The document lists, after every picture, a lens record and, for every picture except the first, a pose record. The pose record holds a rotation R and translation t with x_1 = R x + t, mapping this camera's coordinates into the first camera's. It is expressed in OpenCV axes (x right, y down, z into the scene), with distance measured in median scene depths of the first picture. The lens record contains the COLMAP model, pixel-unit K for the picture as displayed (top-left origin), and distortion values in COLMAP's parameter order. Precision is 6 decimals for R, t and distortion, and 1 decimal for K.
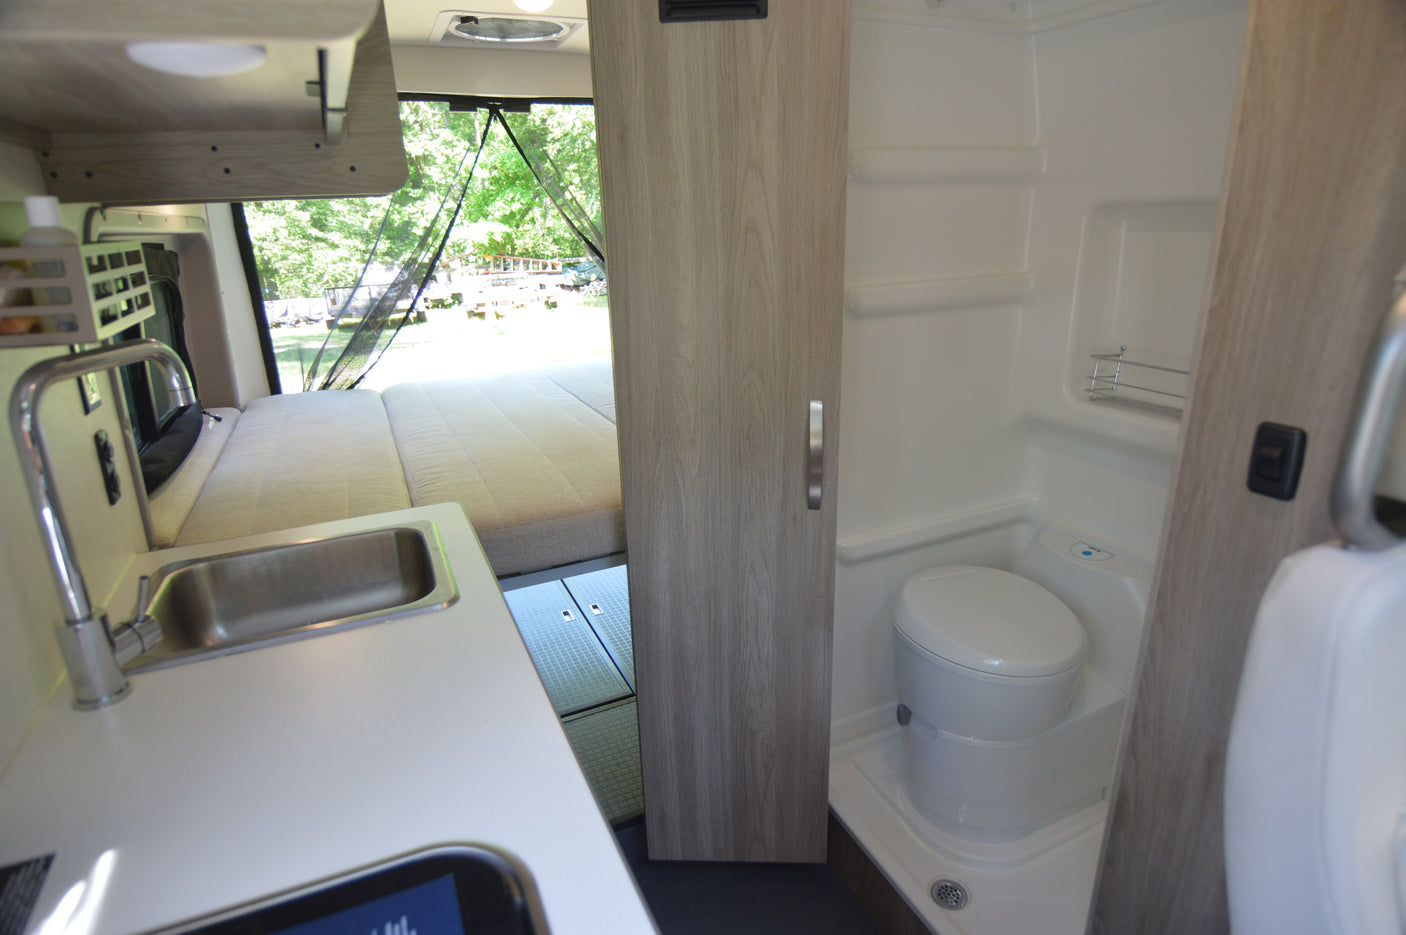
lens RADIAL K [[770.7, 0, 703.0], [0, 770.7, 467.5], [0, 0, 1]] dist [-0.001931, -0.017927]
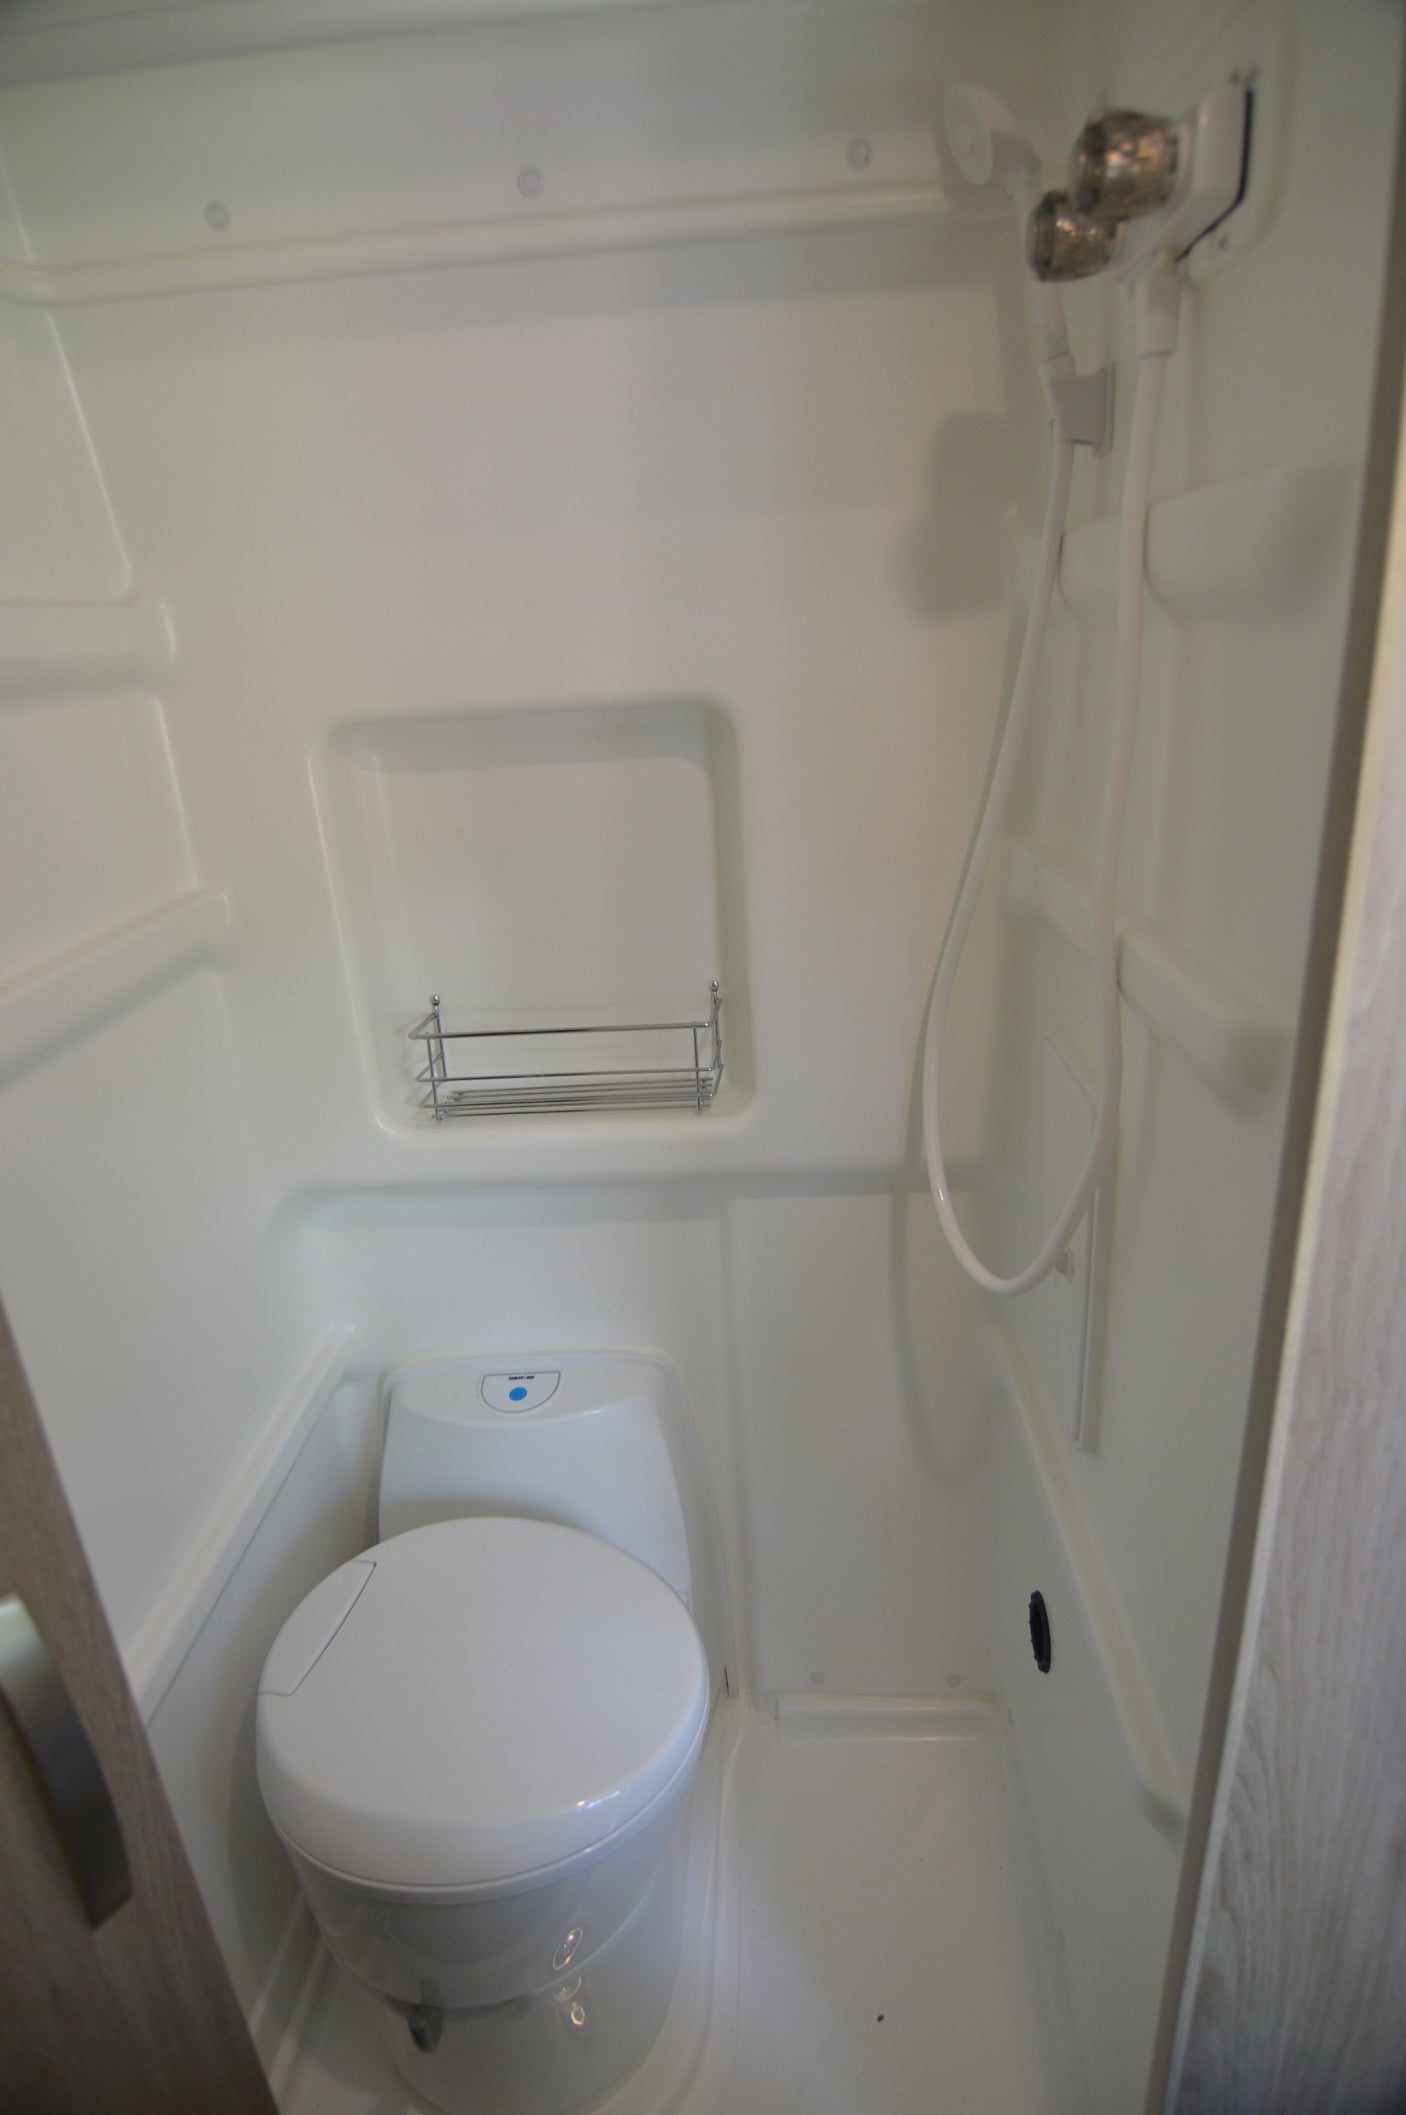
lens RADIAL K [[1159.4, 0, 703.0], [0, 1159.4, 1057.5], [0, 0, 1]] dist [-0.001931, -0.017927]
pose [[0.481494, -0.325398, 0.813806, 0.013551], [0.338764, 0.925457, 0.169609, -0.346783], [-0.808333, 0.194023, 0.555835, 0.819951]]
